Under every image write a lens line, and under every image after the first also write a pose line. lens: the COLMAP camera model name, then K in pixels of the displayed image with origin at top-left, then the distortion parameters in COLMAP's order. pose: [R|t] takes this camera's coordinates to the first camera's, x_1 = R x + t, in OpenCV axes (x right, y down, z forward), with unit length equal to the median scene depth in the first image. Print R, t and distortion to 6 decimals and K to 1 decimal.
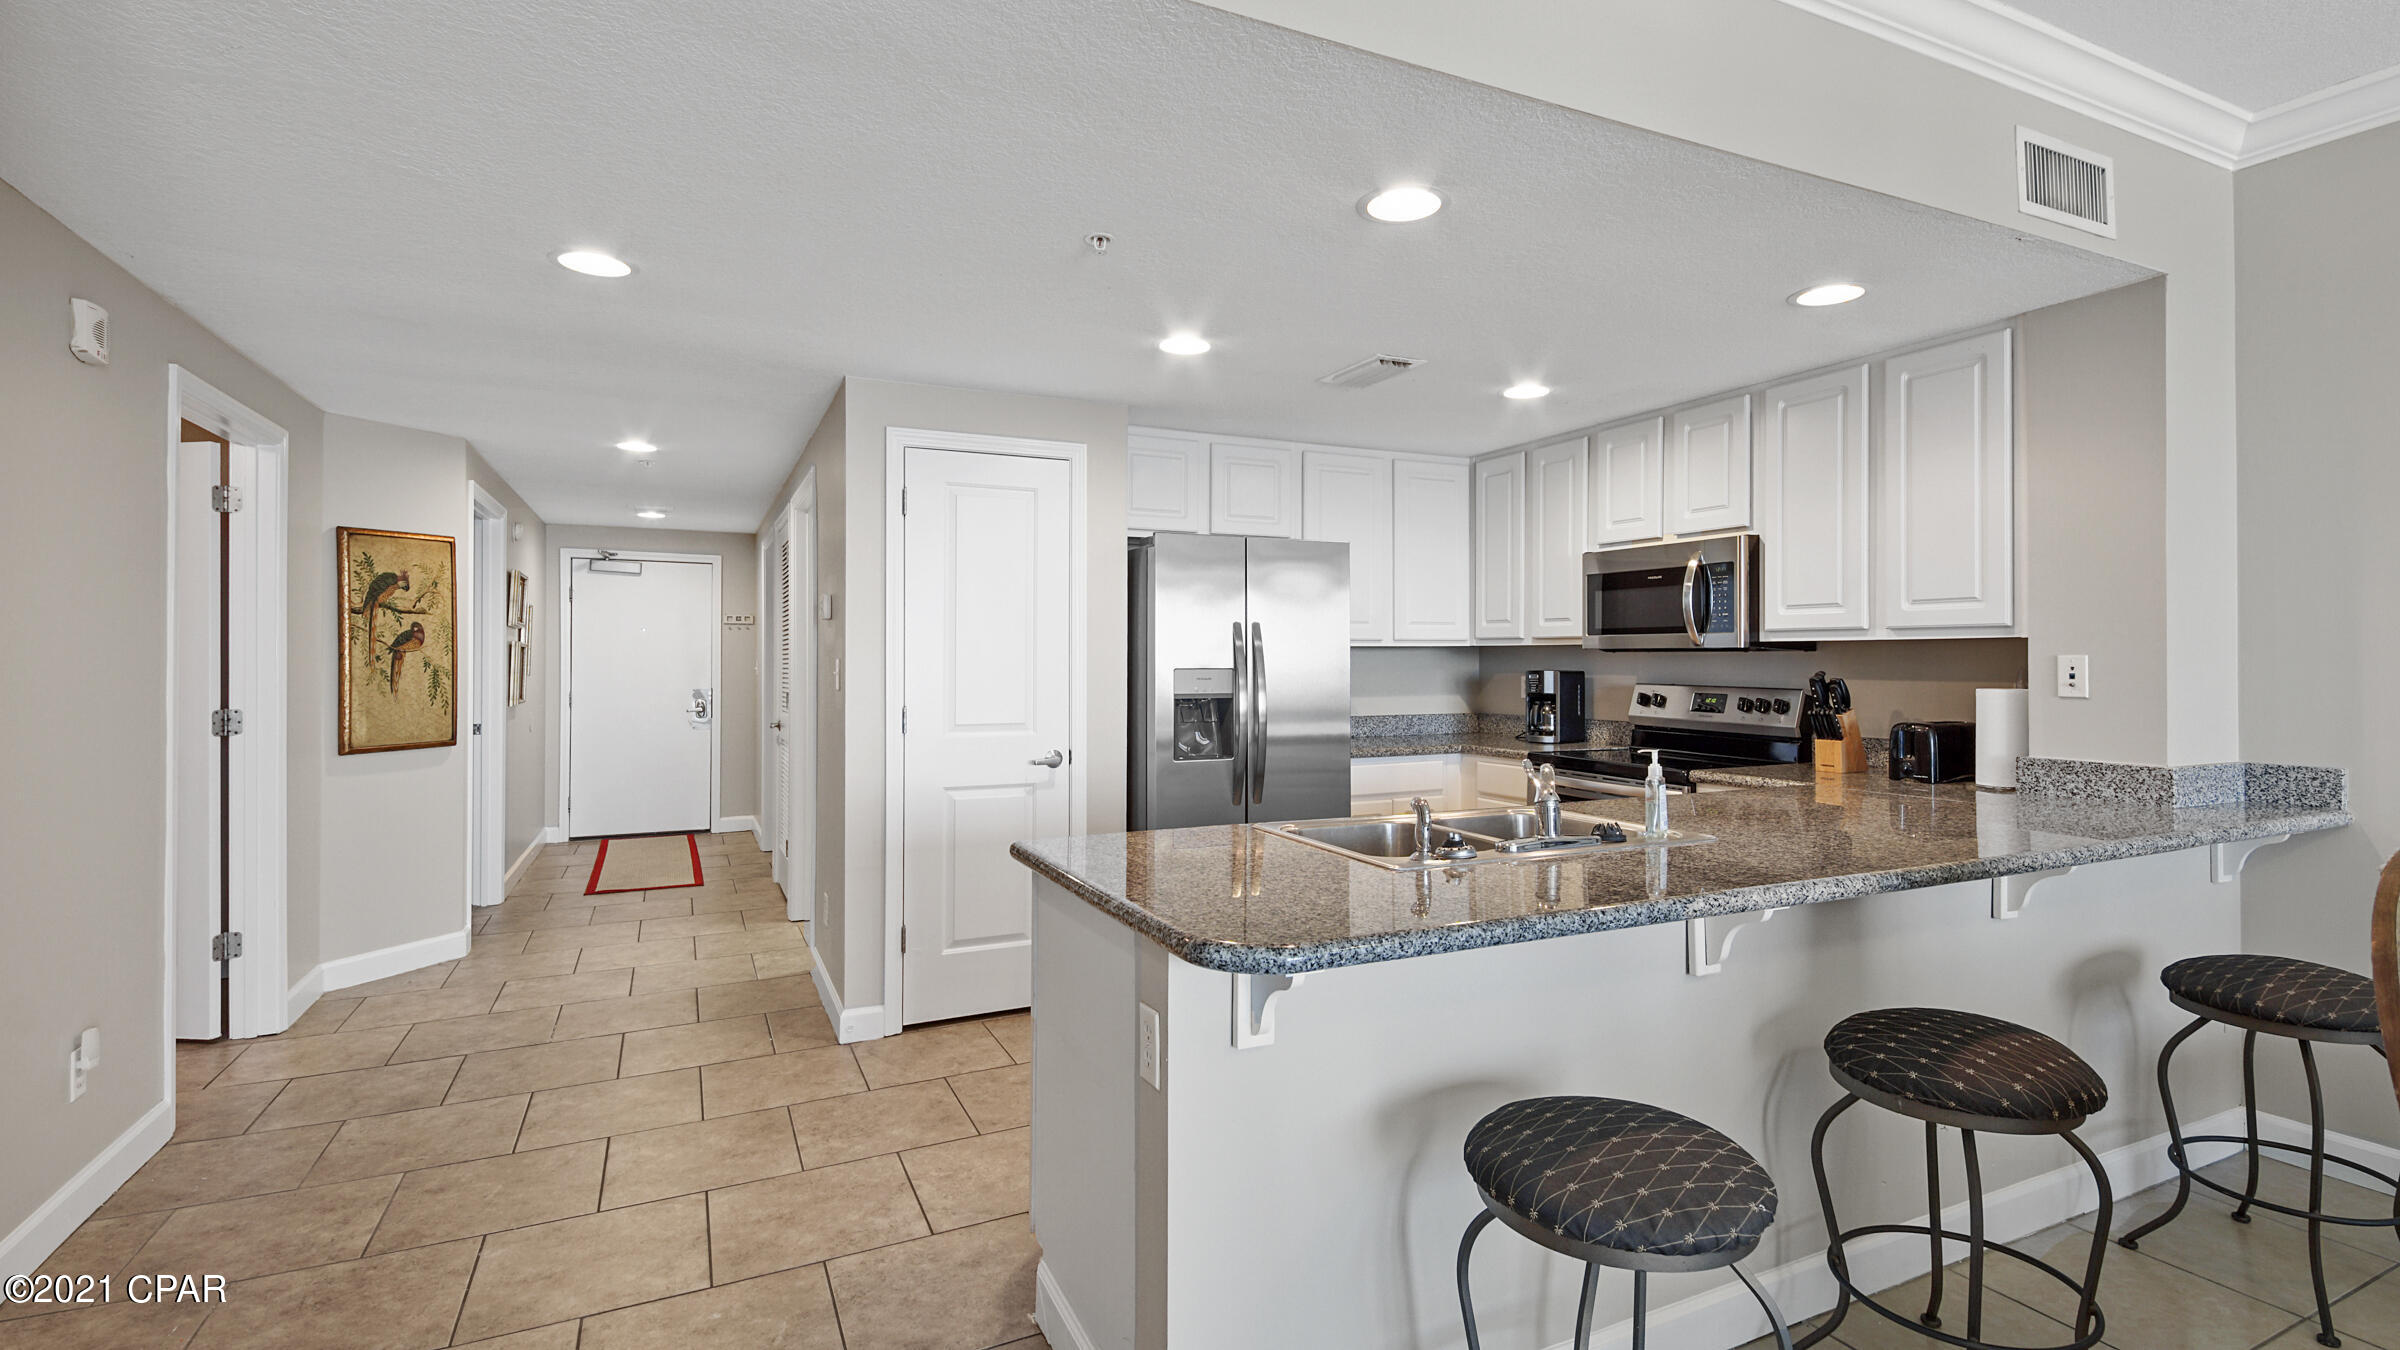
lens RADIAL K [[1092.7, 0, 1198.2], [0, 1092.7, 679.1], [0, 0, 1]] dist [0.040134, -0.023165]
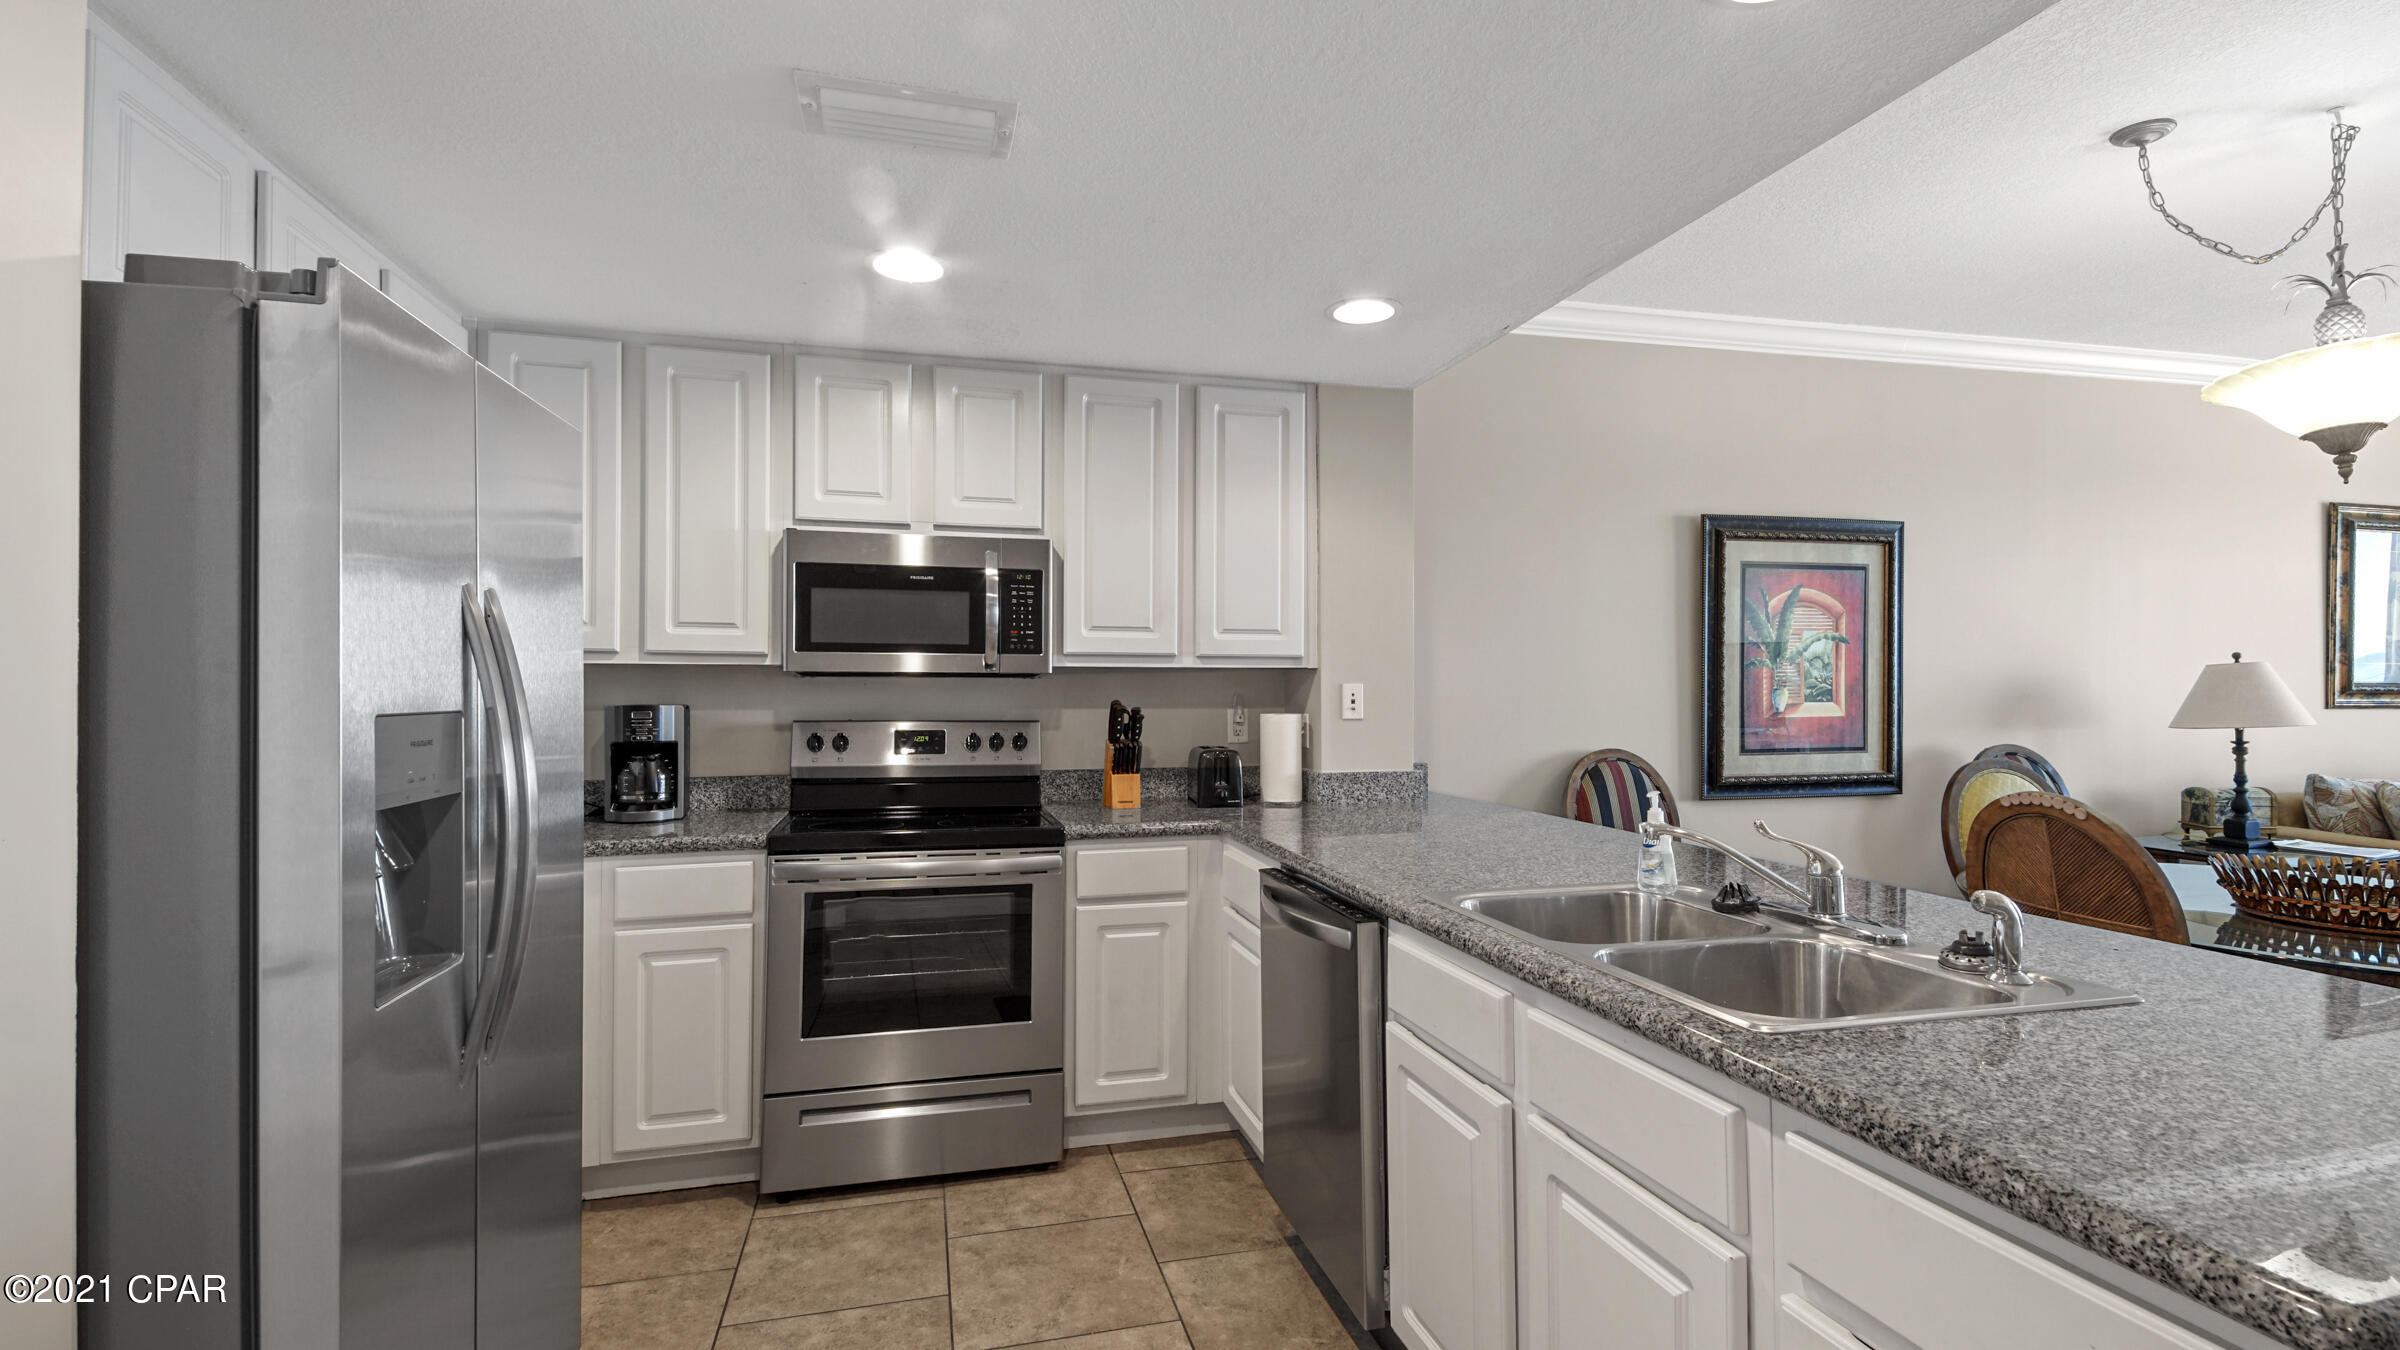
lens RADIAL K [[1092.7, 0, 1198.2], [0, 1092.7, 679.1], [0, 0, 1]] dist [0.040134, -0.023165]
pose [[0.185618, 0.007485, 0.982593, -0.333091], [0.017540, 0.999786, -0.010929, -0.013818], [-0.982465, 0.019264, 0.185447, 0.795762]]
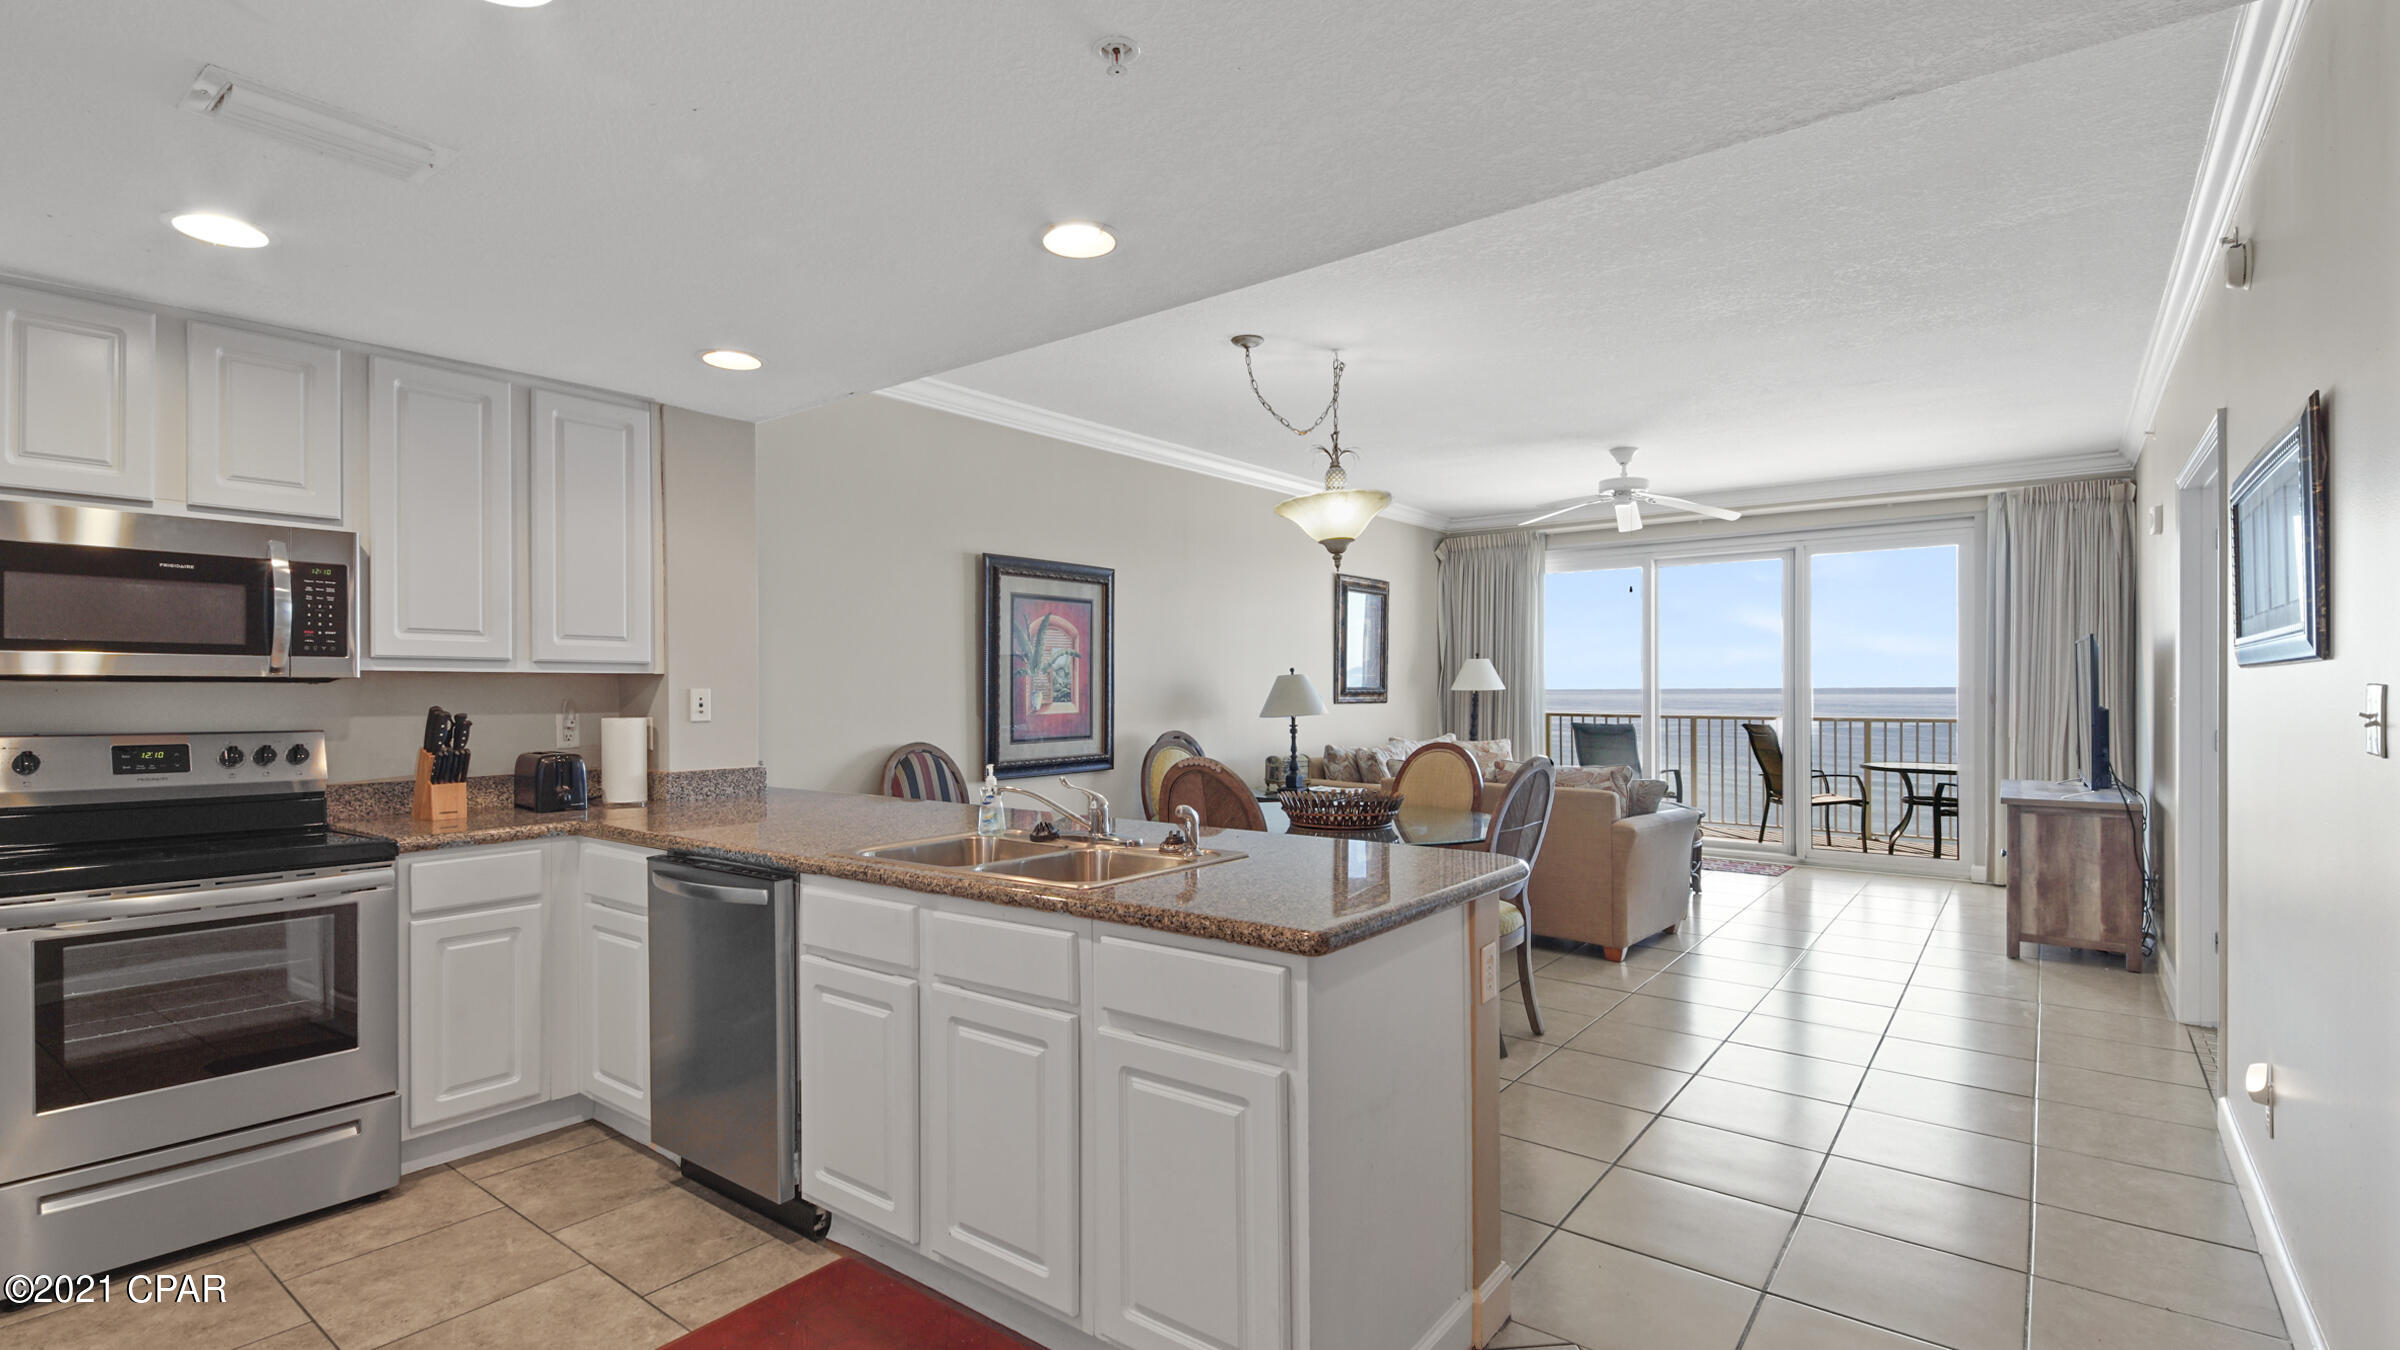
lens RADIAL K [[1092.7, 0, 1198.2], [0, 1092.7, 679.1], [0, 0, 1]] dist [0.040134, -0.023165]
pose [[-0.458048, 0.011481, 0.888853, -0.512456], [0.019397, 0.999808, -0.002919, -0.014840], [-0.888716, 0.015904, -0.458183, 0.901859]]
